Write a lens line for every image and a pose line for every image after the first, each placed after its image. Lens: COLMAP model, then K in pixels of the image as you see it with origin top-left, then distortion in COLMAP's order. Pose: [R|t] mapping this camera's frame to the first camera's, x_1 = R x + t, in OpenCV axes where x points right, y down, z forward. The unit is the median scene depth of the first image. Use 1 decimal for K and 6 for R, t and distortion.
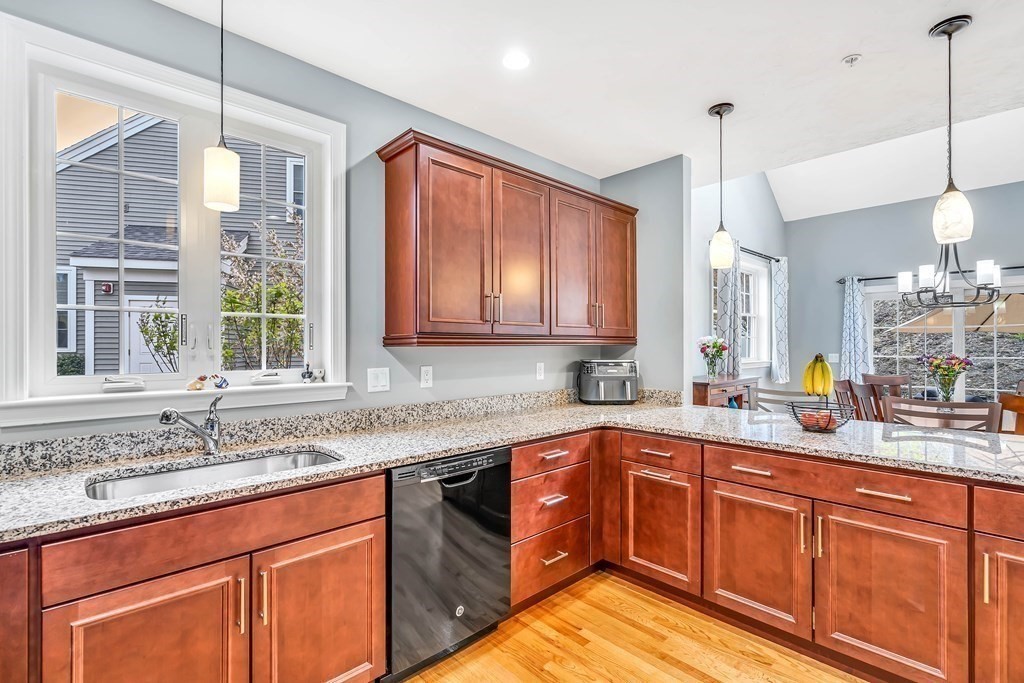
lens RADIAL K [[468.2, 0, 520.2], [0, 468.2, 349.0], [0, 0, 1]] dist [-0.009644, 0.001649]
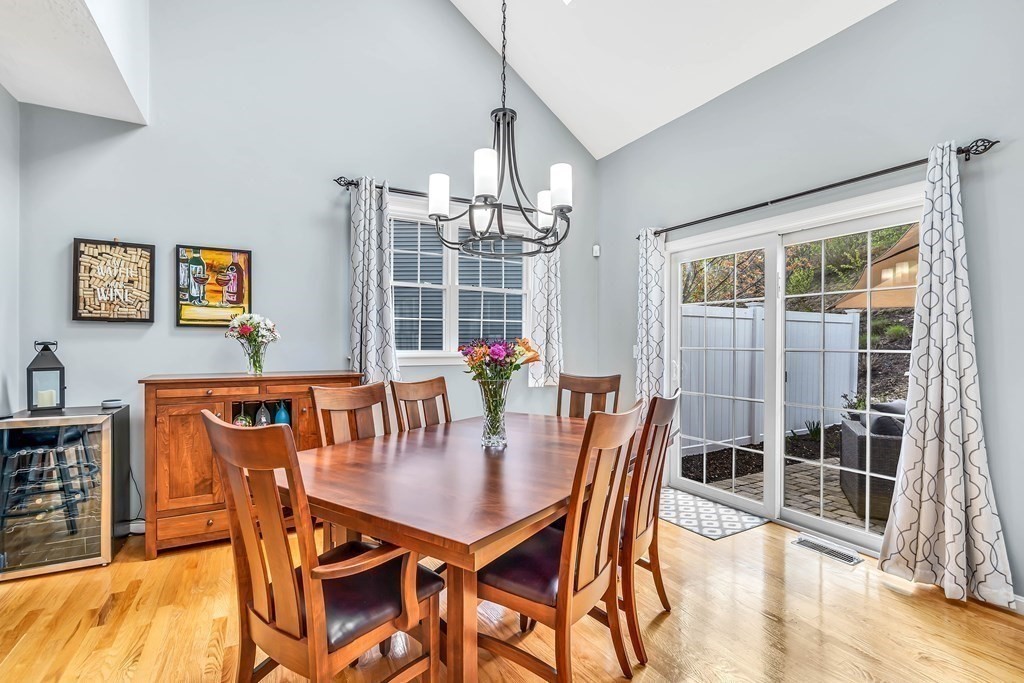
lens RADIAL K [[468.2, 0, 513.5], [0, 468.2, 343.2], [0, 0, 1]] dist [-0.009644, 0.001649]
pose [[0.967140, 0.004731, -0.254199, 1.815601], [-0.006531, 0.999959, -0.006236, 0.034599], [0.254159, 0.007691, 0.967132, 0.812707]]
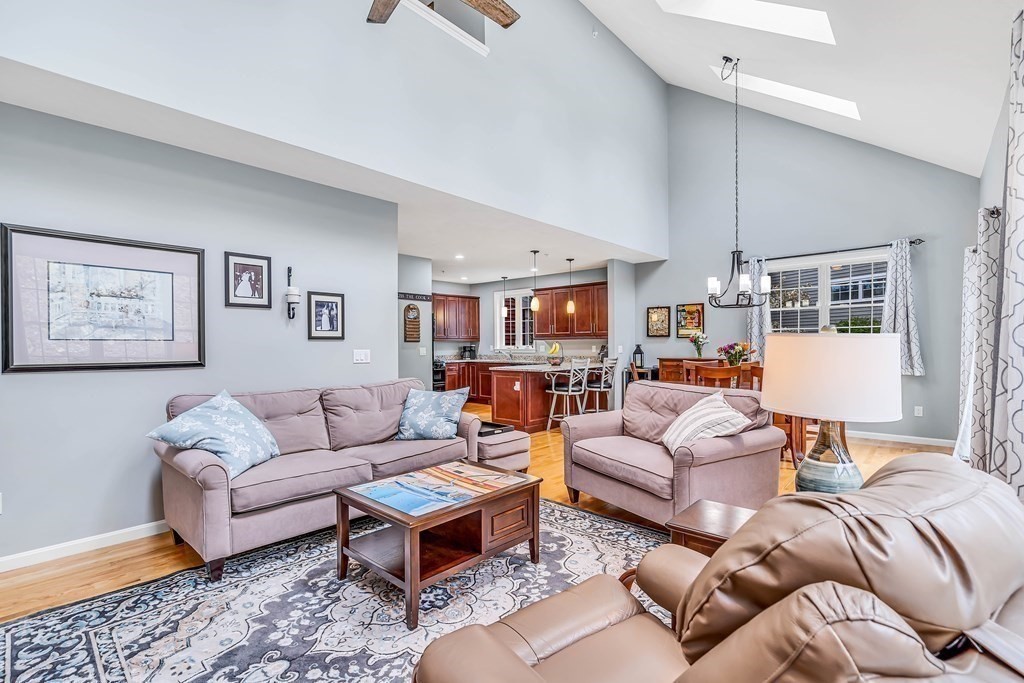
lens RADIAL K [[468.2, 0, 508.7], [0, 468.2, 346.7], [0, 0, 1]] dist [-0.009644, 0.001649]
pose [[0.086011, 0.010641, -0.996237, 3.738926], [0.005998, 0.999919, 0.011199, 0.003661], [0.996276, -0.006939, 0.085940, 0.381881]]
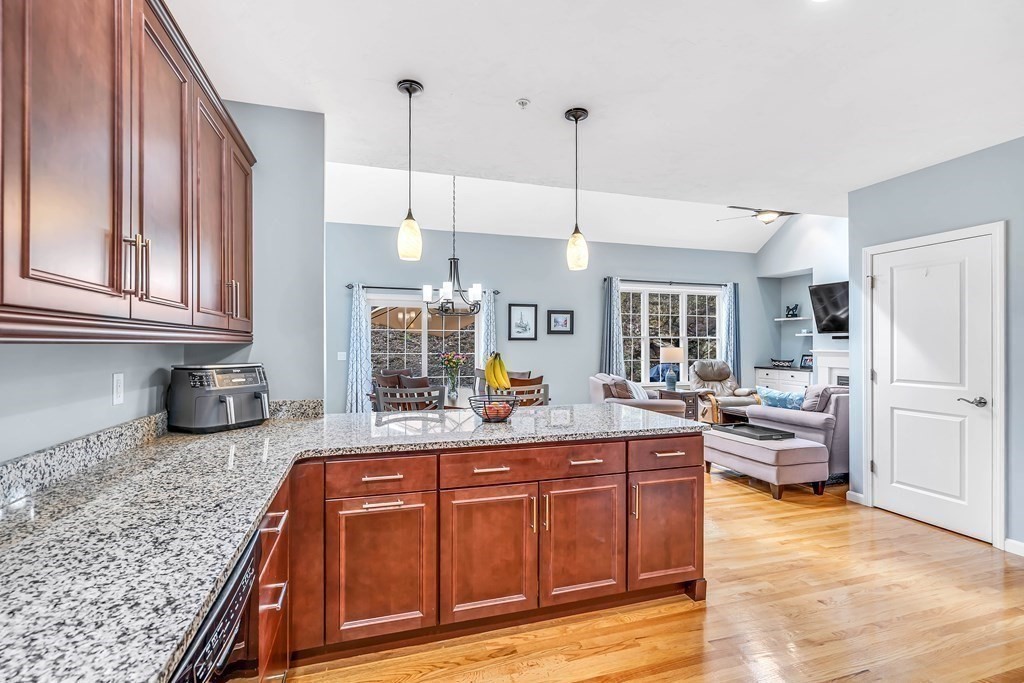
lens RADIAL K [[468.2, 0, 512.5], [0, 468.2, 338.3], [0, 0, 1]] dist [-0.009644, 0.001649]
pose [[0.438215, 0.016803, 0.898713, -0.350079], [0.000164, 0.999824, -0.018774, -0.003668], [-0.898870, 0.008374, 0.438135, 0.451993]]
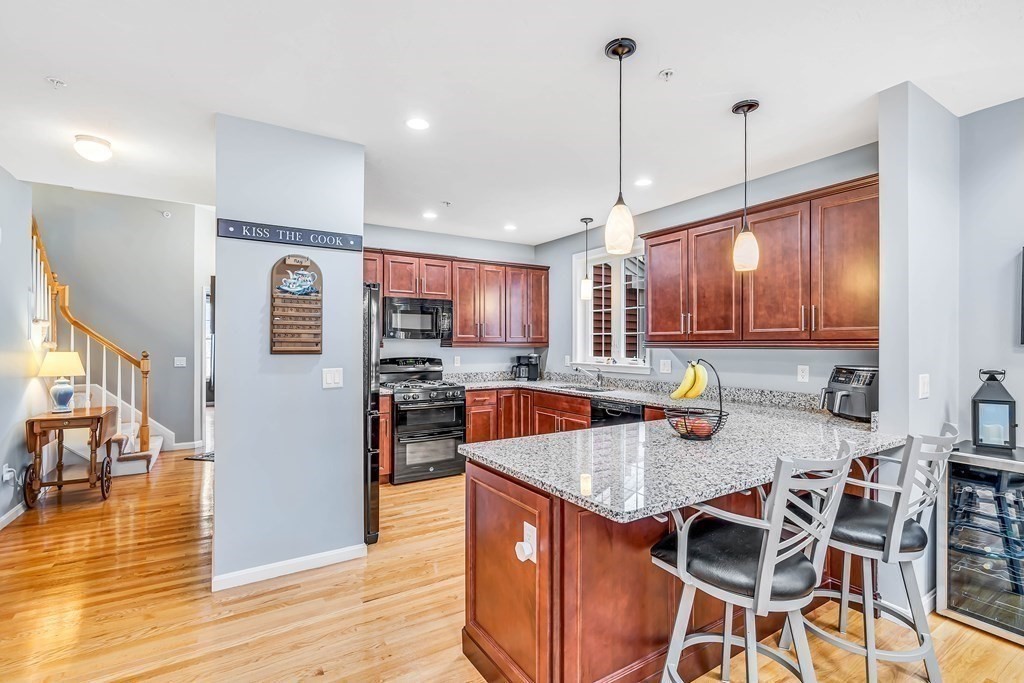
lens RADIAL K [[468.2, 0, 512.3], [0, 468.2, 343.9], [0, 0, 1]] dist [-0.009644, 0.001649]
pose [[-0.191741, 0.004867, -0.981434, 1.617895], [-0.001013, 0.999986, 0.005157, -0.030620], [0.981445, 0.001983, -0.191733, 0.787274]]
